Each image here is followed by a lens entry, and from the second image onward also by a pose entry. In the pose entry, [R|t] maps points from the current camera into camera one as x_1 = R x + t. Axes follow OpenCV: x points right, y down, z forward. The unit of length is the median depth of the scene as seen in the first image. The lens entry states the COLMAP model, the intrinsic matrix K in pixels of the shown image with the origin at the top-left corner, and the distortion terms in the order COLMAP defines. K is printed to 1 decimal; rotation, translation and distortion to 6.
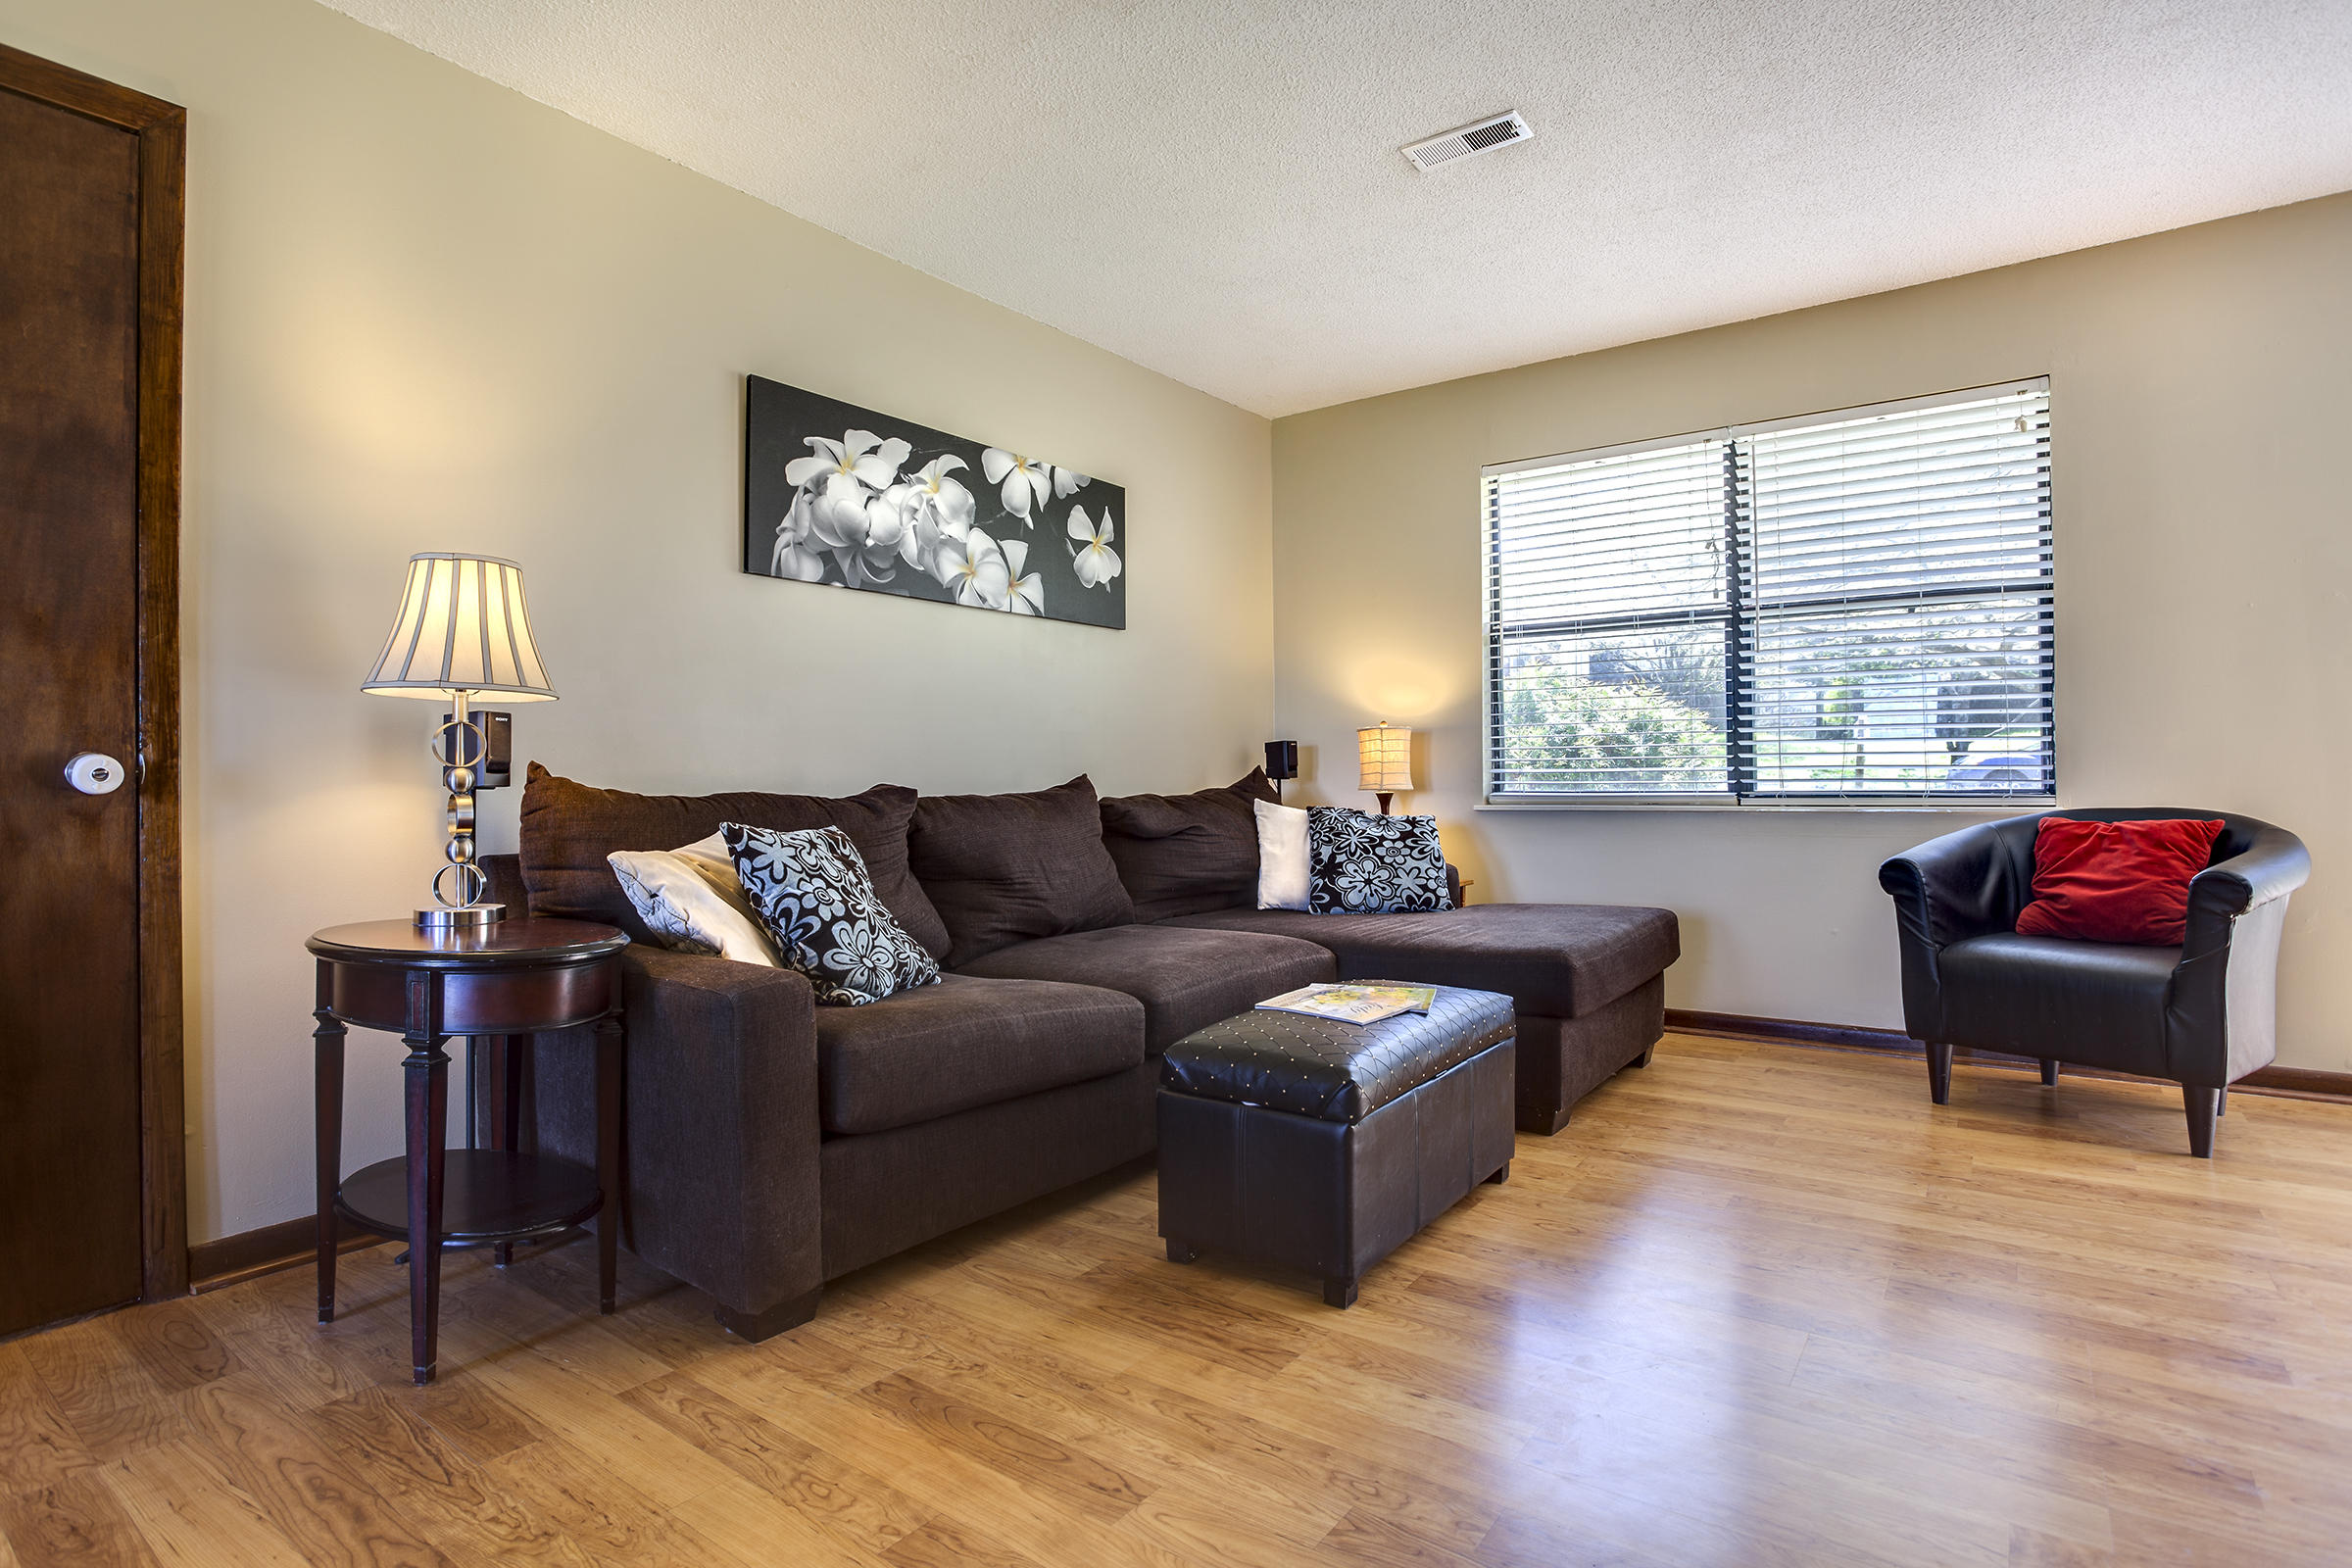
lens RADIAL K [[1192.8, 0, 1166.7], [0, 1192.8, 769.1], [0, 0, 1]] dist [-0.063772, 0.034284]
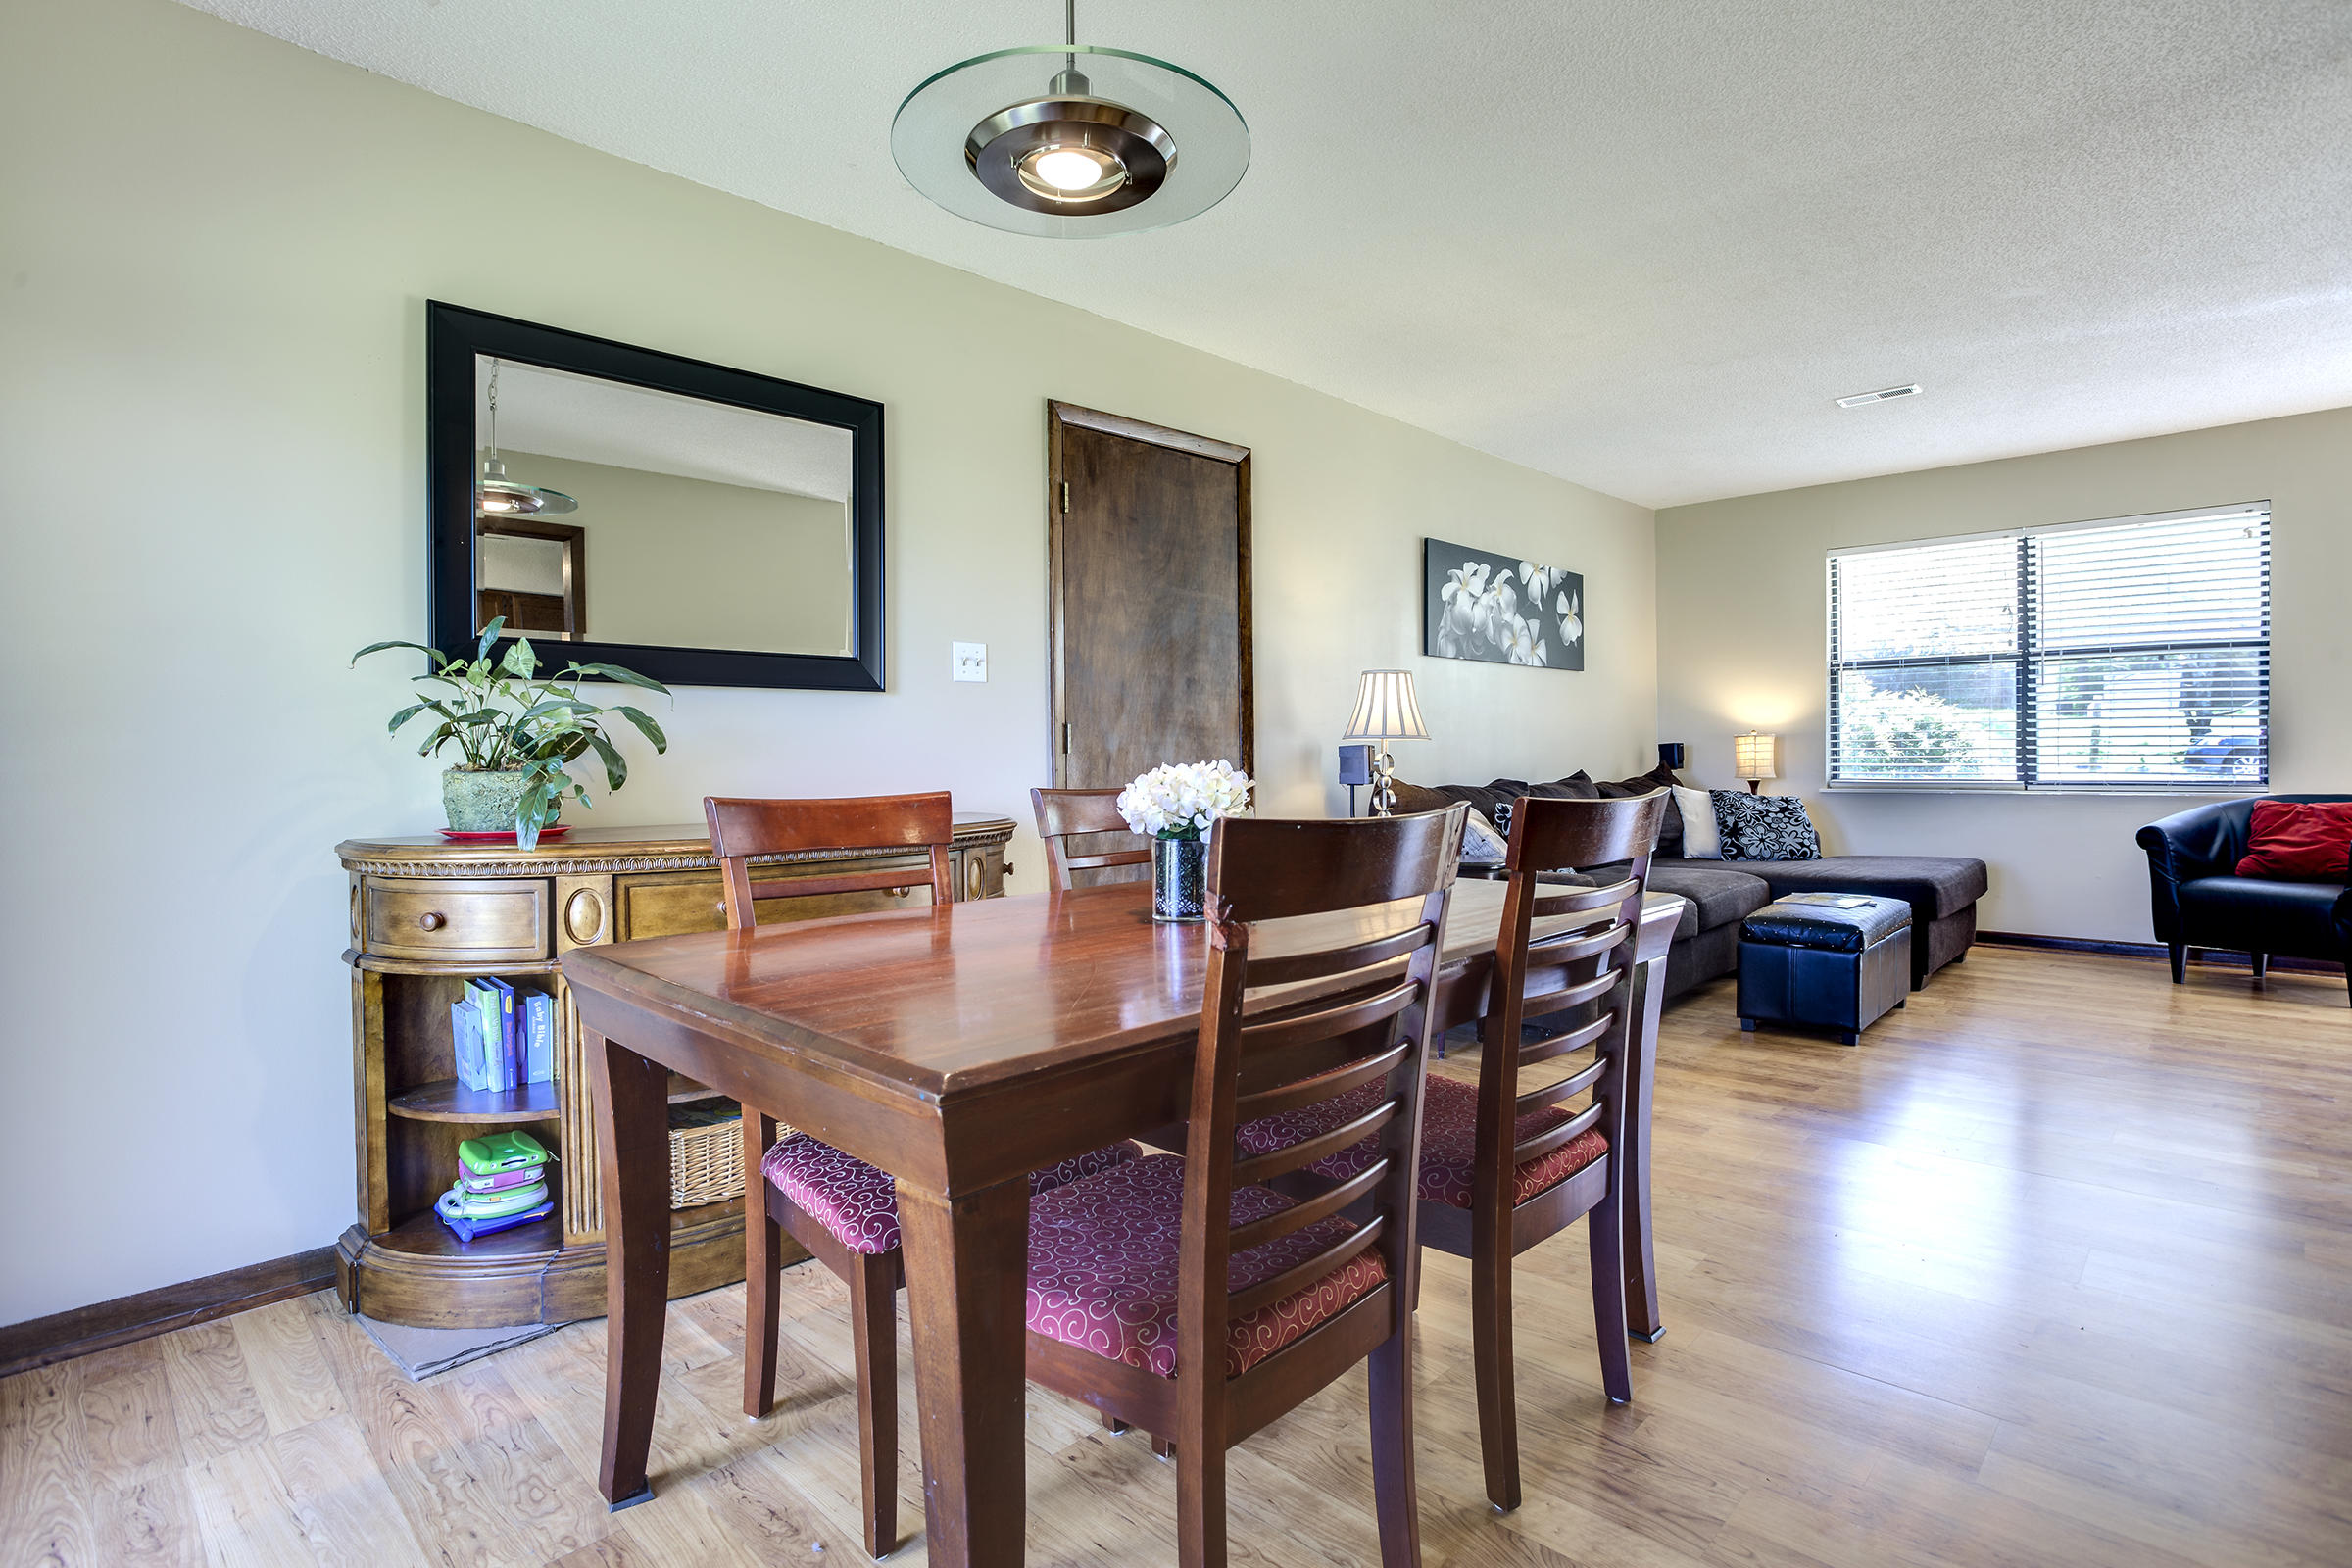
lens RADIAL K [[1170.4, 0, 1162.8], [0, 1170.4, 772.5], [0, 0, 1]] dist [-0.061067, 0.028248]
pose [[0.990216, 0.000325, -0.139539, -0.418612], [0.003279, 0.999667, 0.025596, -0.034349], [0.139501, -0.025803, 0.989886, -0.609706]]
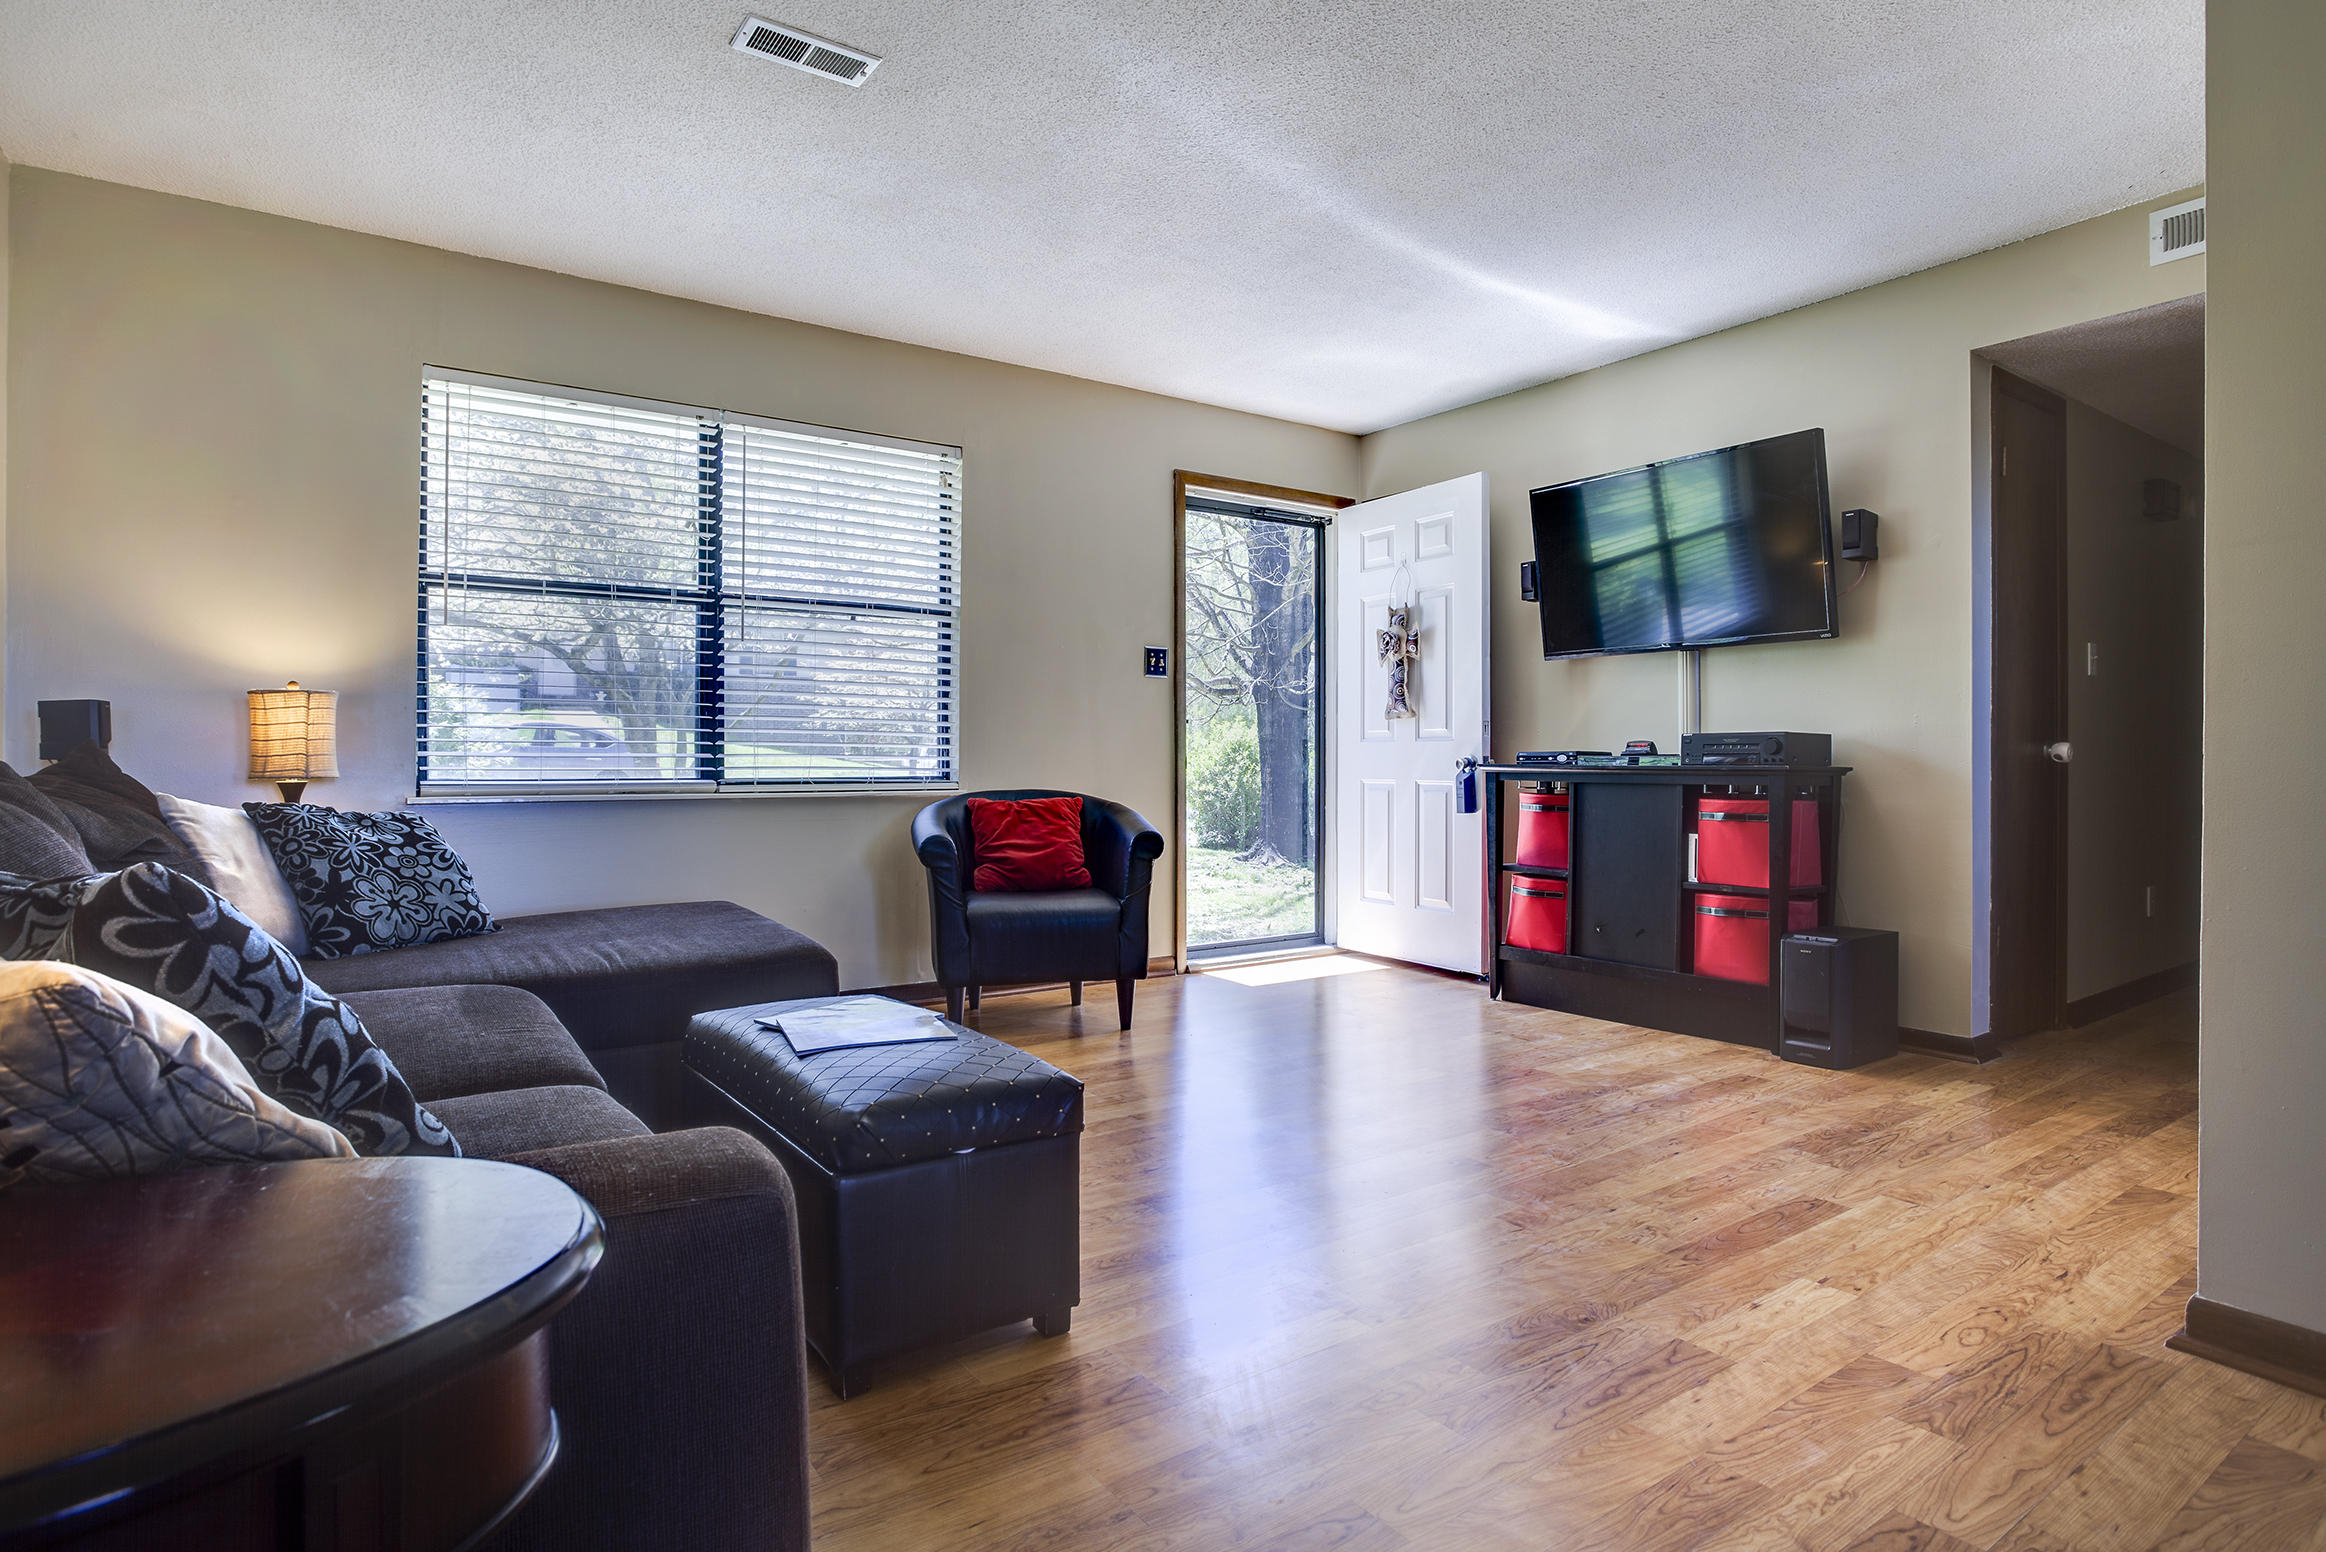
lens RADIAL K [[1259.8, 0, 1115.4], [0, 1259.8, 751.5], [0, 0, 1]] dist [-0.001752, 0.000419]
pose [[0.346831, 0.015240, 0.937804, -0.442075], [-0.013083, 0.999849, -0.011410, 0.004568], [-0.937836, -0.008312, 0.346978, 0.352272]]
